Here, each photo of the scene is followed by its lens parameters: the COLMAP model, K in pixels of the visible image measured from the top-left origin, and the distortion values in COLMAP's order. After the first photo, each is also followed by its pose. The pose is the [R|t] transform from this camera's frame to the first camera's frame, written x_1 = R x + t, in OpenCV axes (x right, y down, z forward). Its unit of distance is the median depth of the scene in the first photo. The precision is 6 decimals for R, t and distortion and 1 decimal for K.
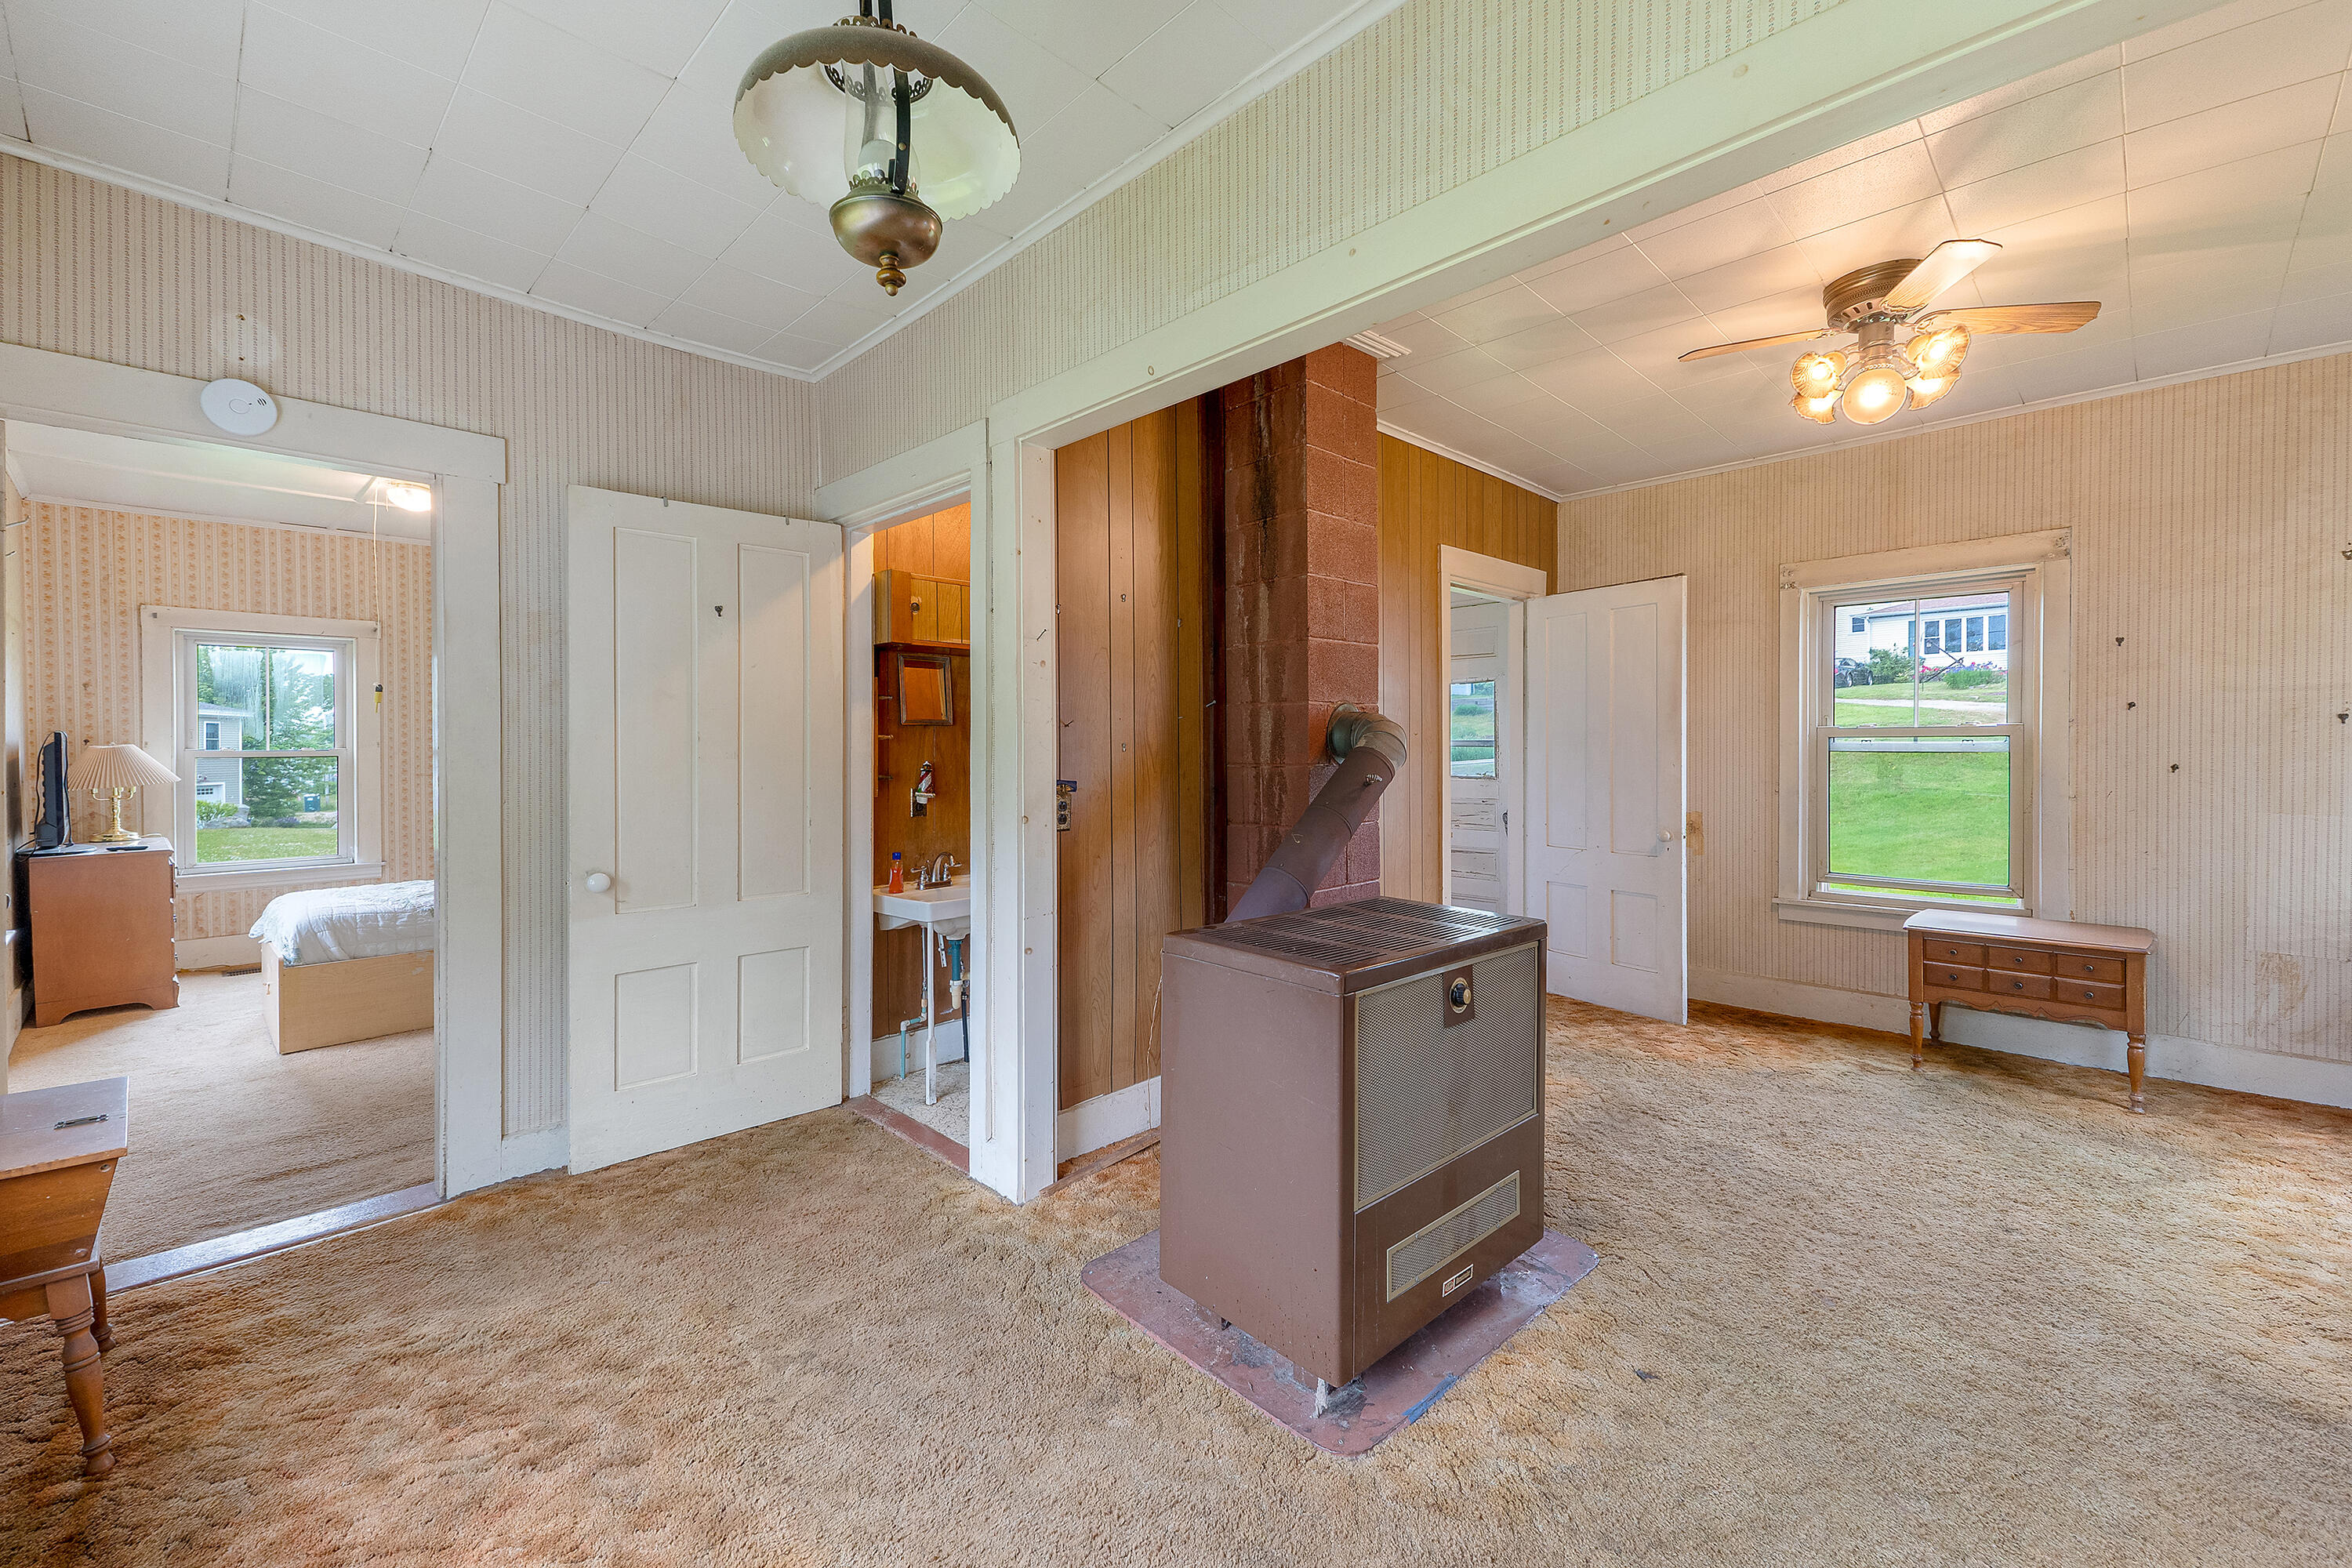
lens RADIAL K [[983.2, 0, 1173.7], [0, 983.2, 730.9], [0, 0, 1]] dist [0.061605, -0.007998]
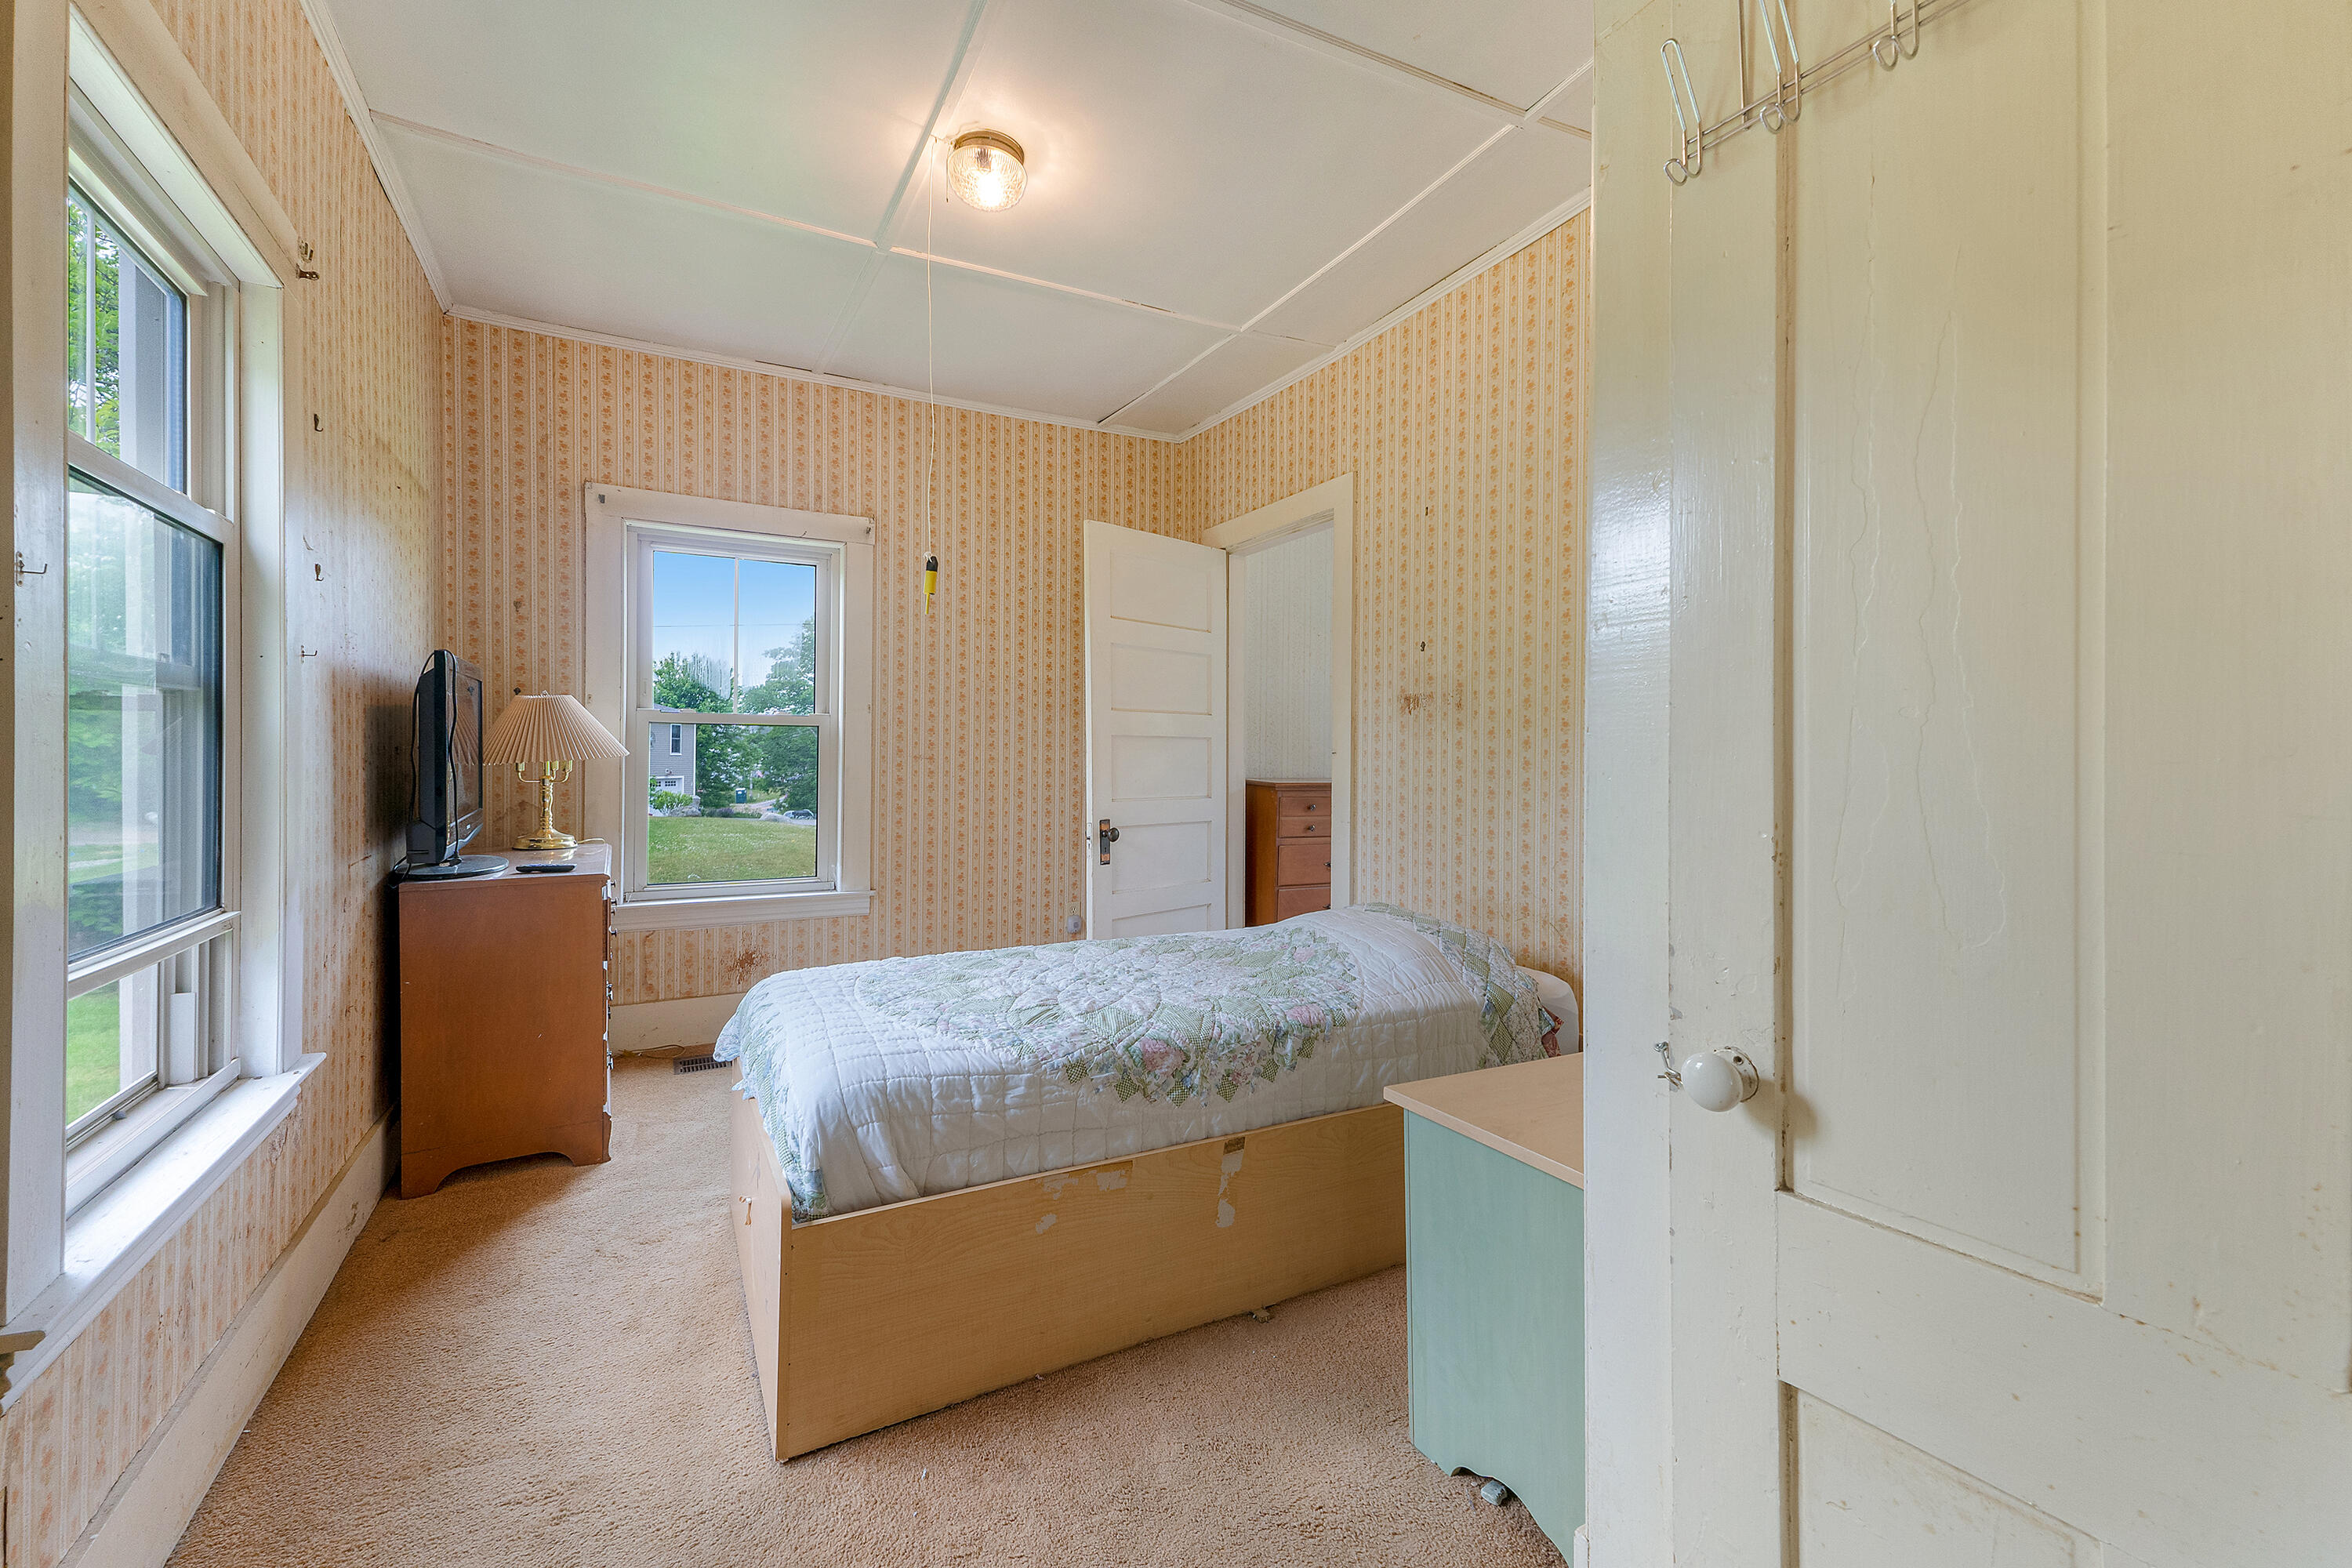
lens RADIAL K [[983.2, 0, 1173.7], [0, 983.2, 730.9], [0, 0, 1]] dist [0.061605, -0.007998]
pose [[0.958590, 0.007743, -0.284684, -0.472542], [-0.011467, 0.999869, -0.011418, 0.036885], [0.284558, 0.014209, 0.958554, 0.512903]]
